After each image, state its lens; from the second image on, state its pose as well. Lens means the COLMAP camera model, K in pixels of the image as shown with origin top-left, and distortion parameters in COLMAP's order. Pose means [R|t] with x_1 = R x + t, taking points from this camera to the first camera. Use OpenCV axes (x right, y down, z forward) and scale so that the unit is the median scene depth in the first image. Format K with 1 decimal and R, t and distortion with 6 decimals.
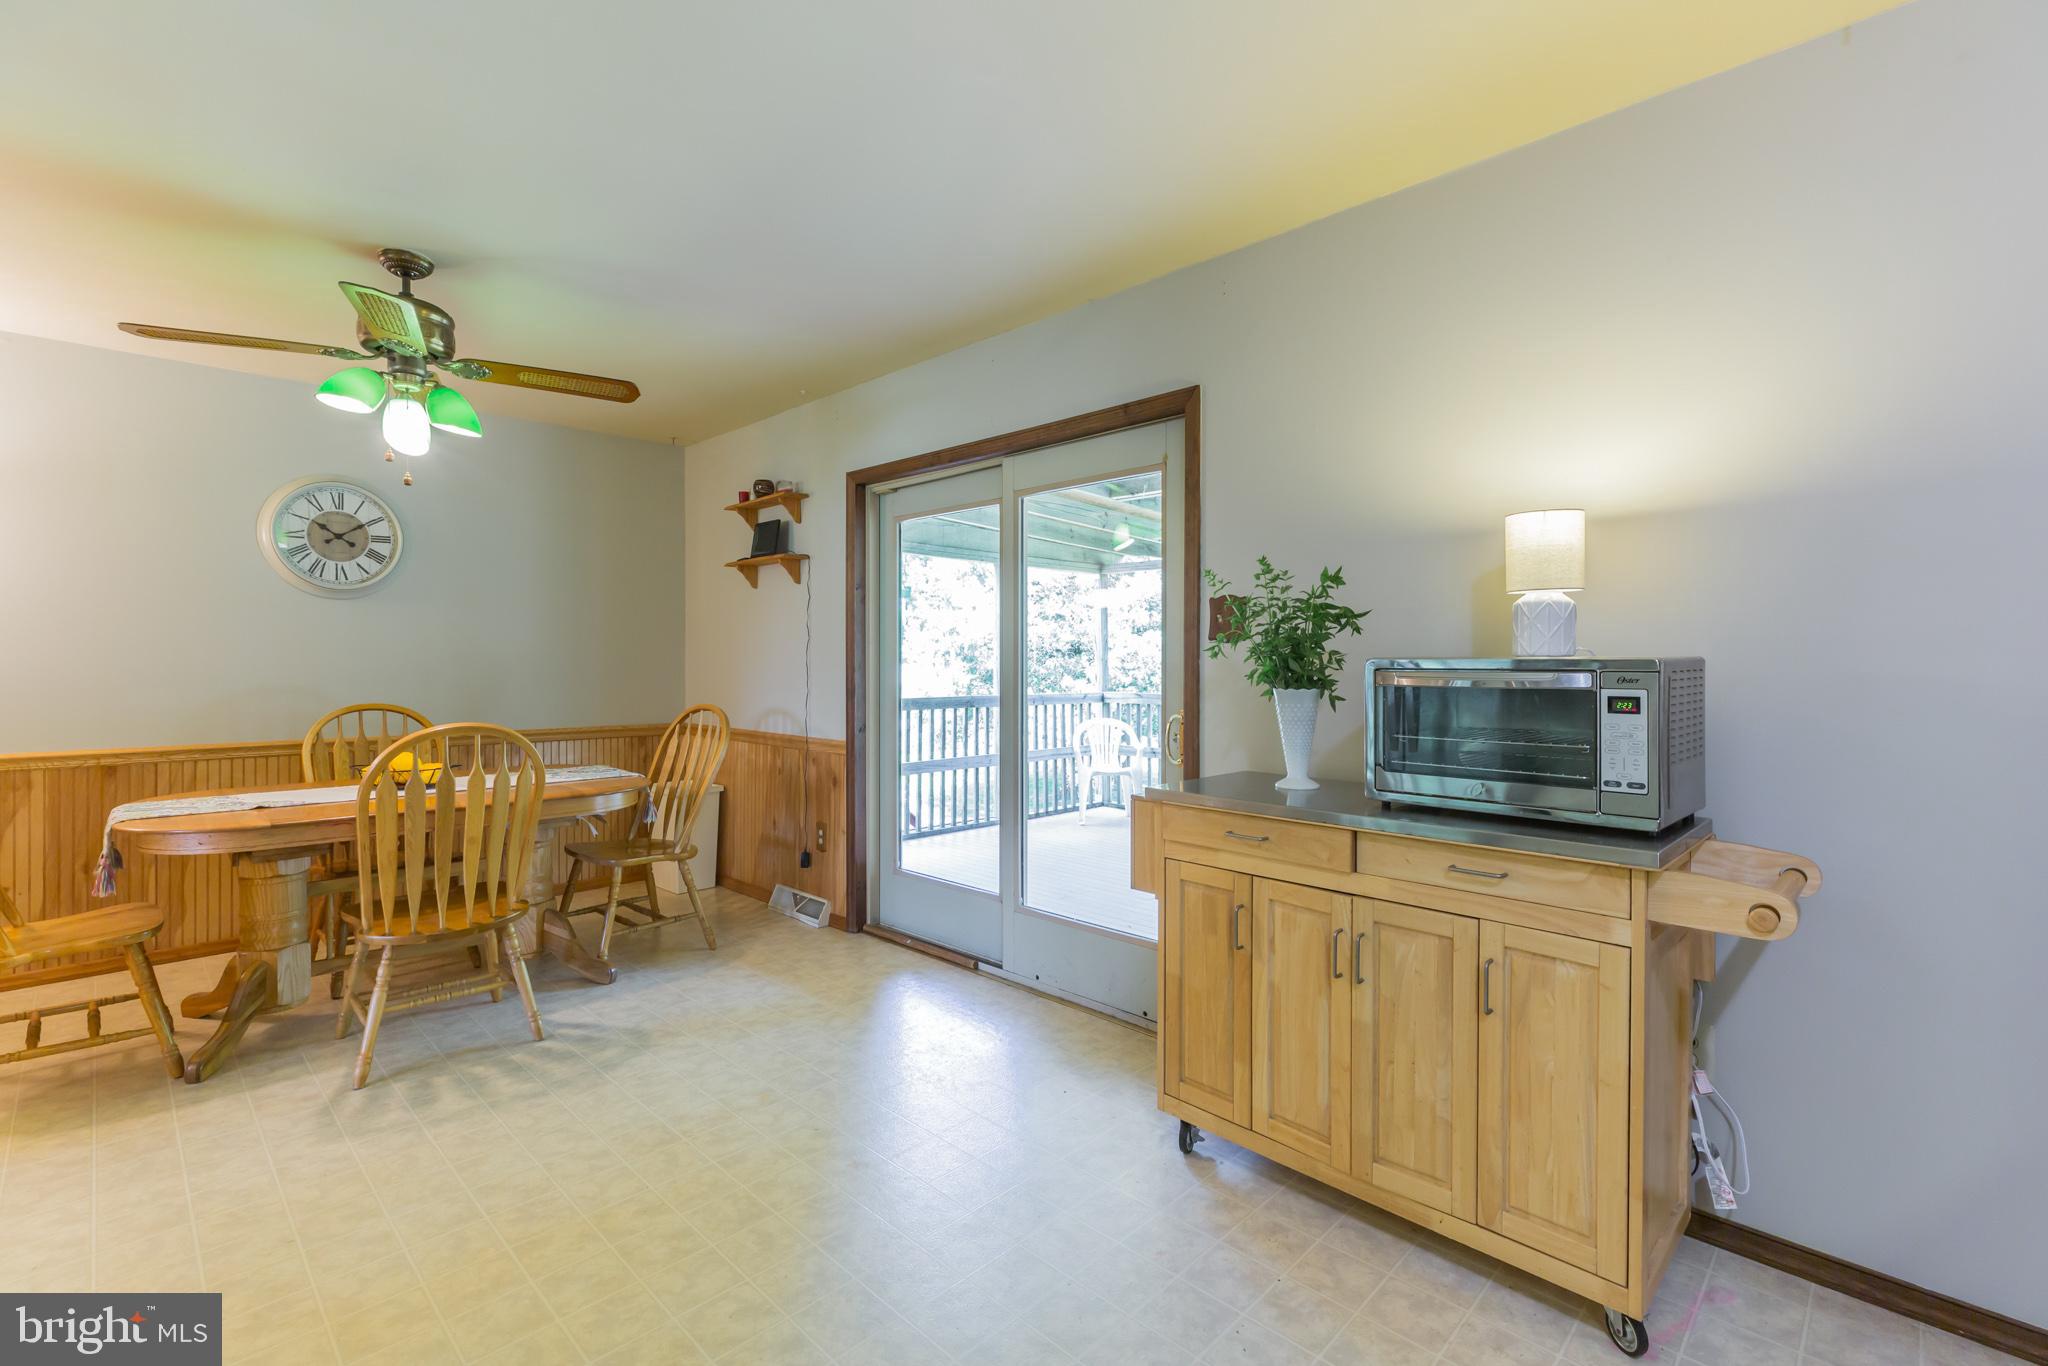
lens RADIAL K [[913.3, 0, 1022.6], [0, 913.3, 665.7], [0, 0, 1]] dist [0.002171, 0.000639]
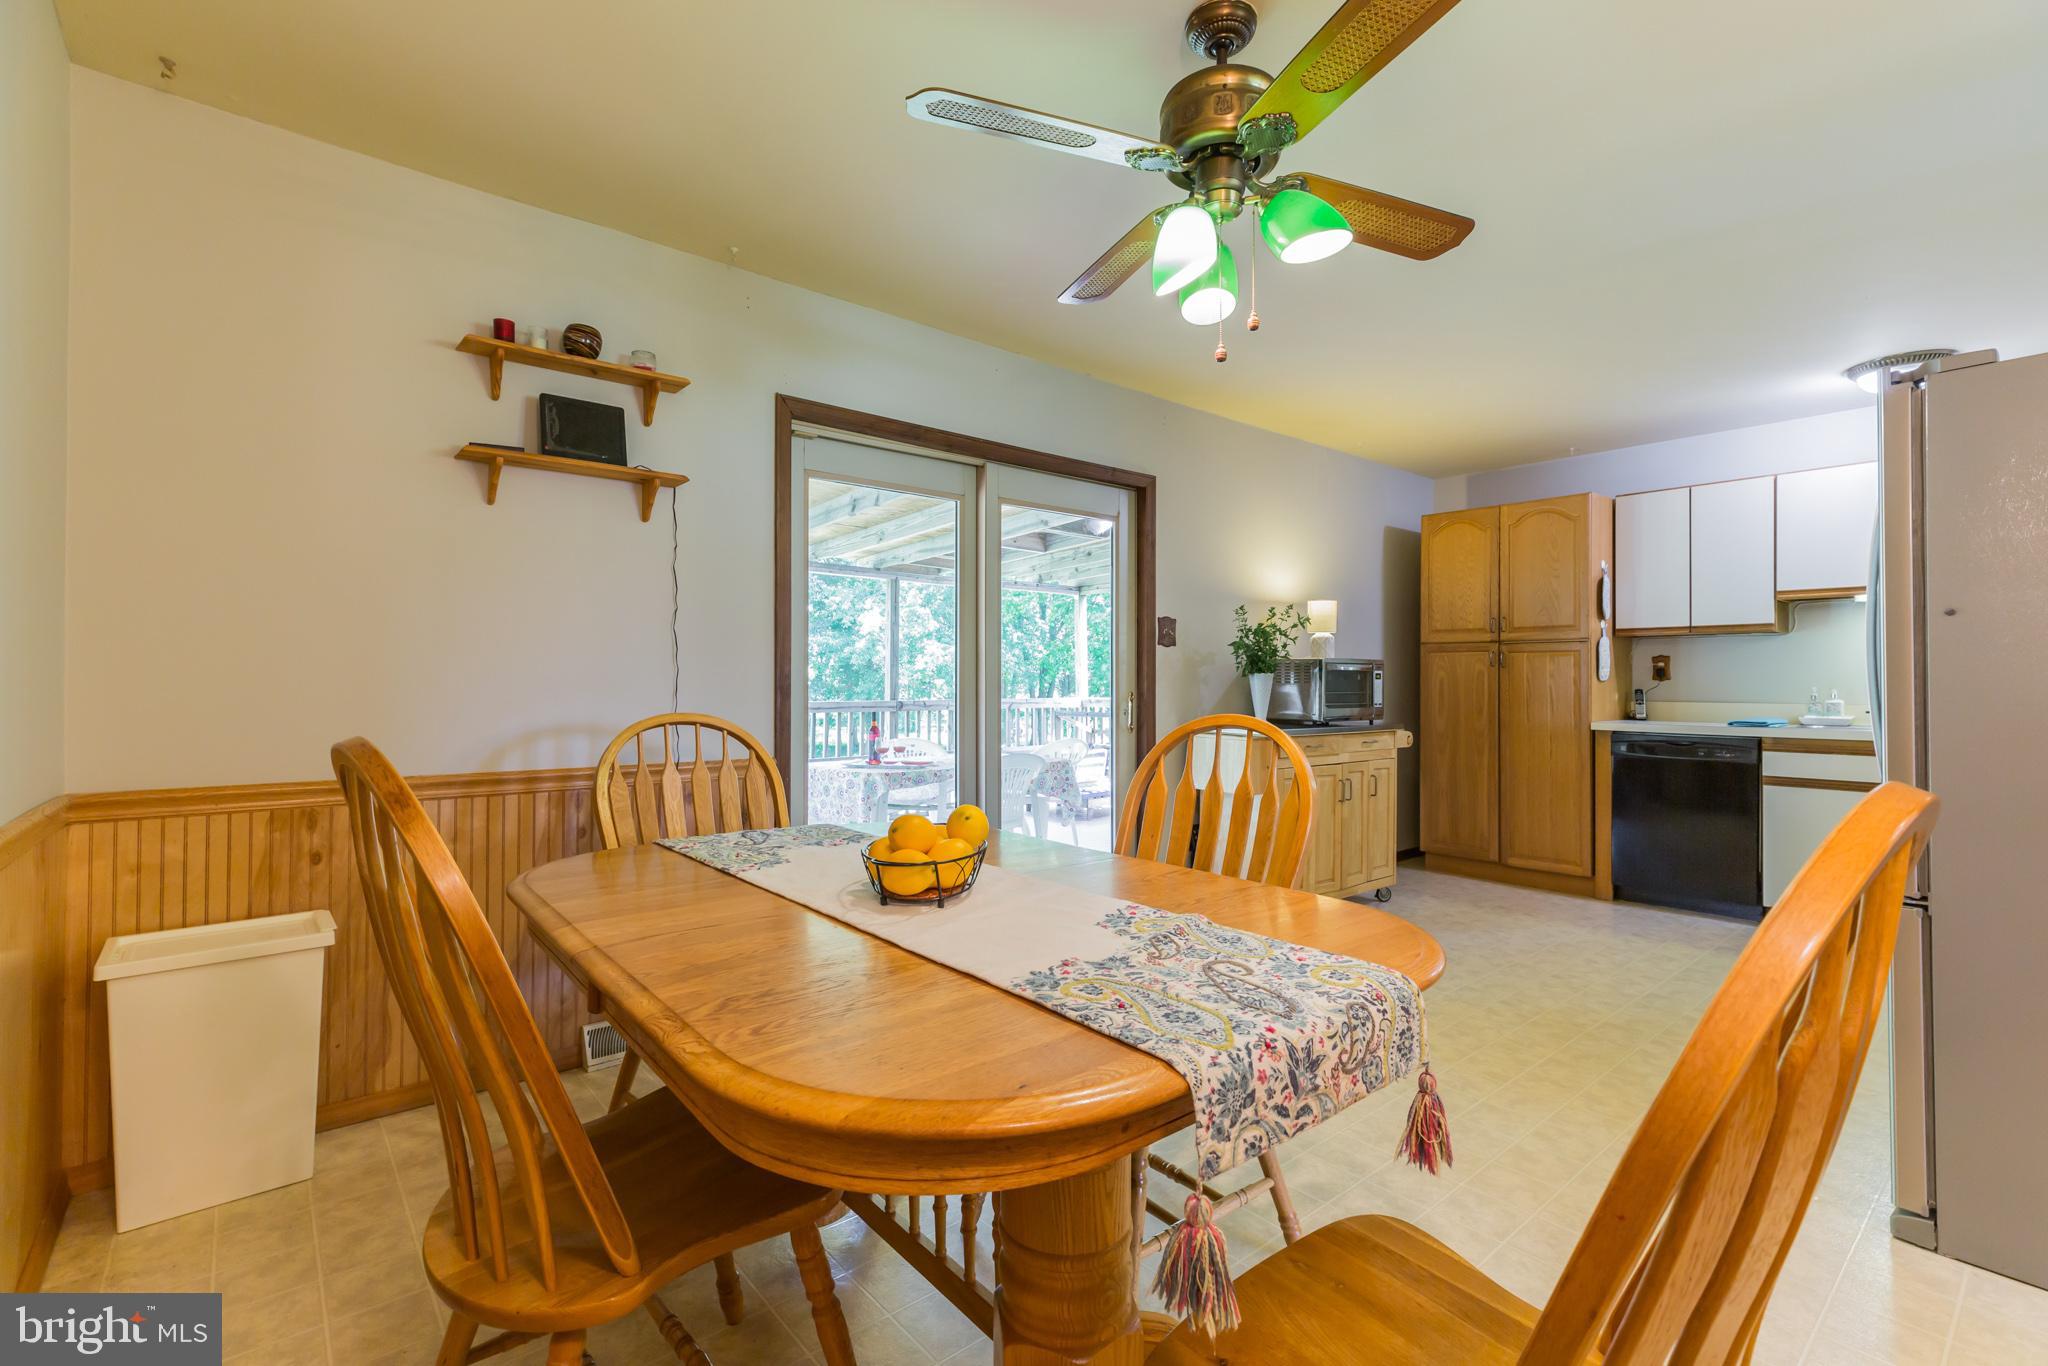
lens RADIAL K [[917.3, 0, 1034.0], [0, 917.3, 672.0], [0, 0, 1]] dist [0.002257, -0.000149]
pose [[0.077568, 0.013008, 0.996902, -1.282696], [0.005366, 0.999895, -0.013465, 0.036084], [-0.996973, 0.006394, 0.077490, 1.038475]]
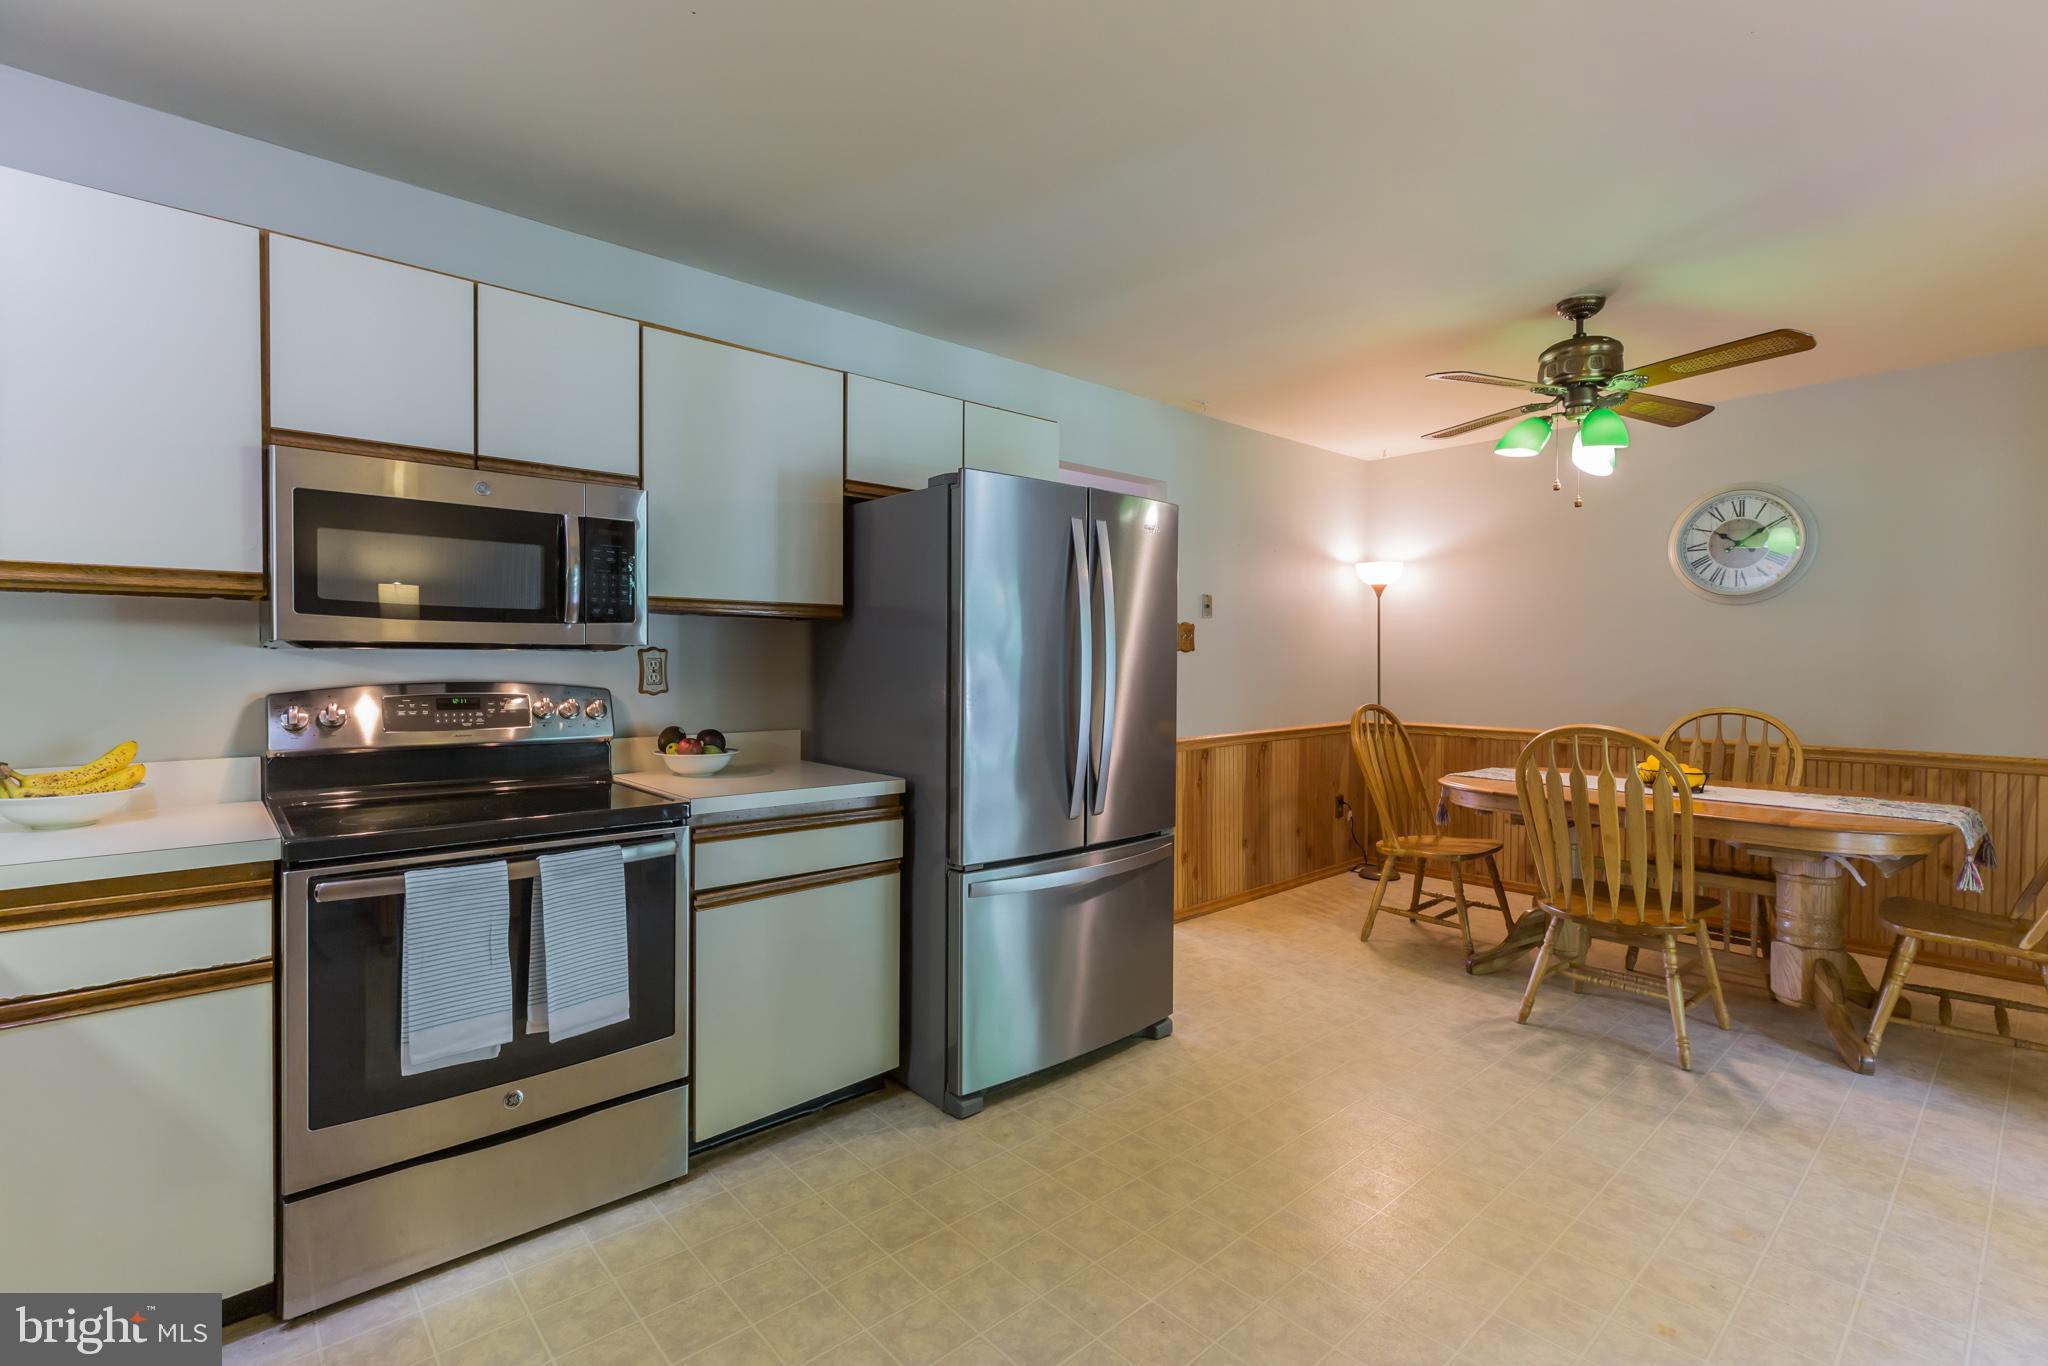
lens RADIAL K [[917.3, 0, 1034.0], [0, 917.3, 672.0], [0, 0, 1]] dist [0.002257, -0.000149]
pose [[-0.048676, 0.012914, -0.998731, 0.463262], [-0.009957, 0.999860, 0.013414, -0.005634], [0.998765, 0.010598, -0.048540, 0.390712]]
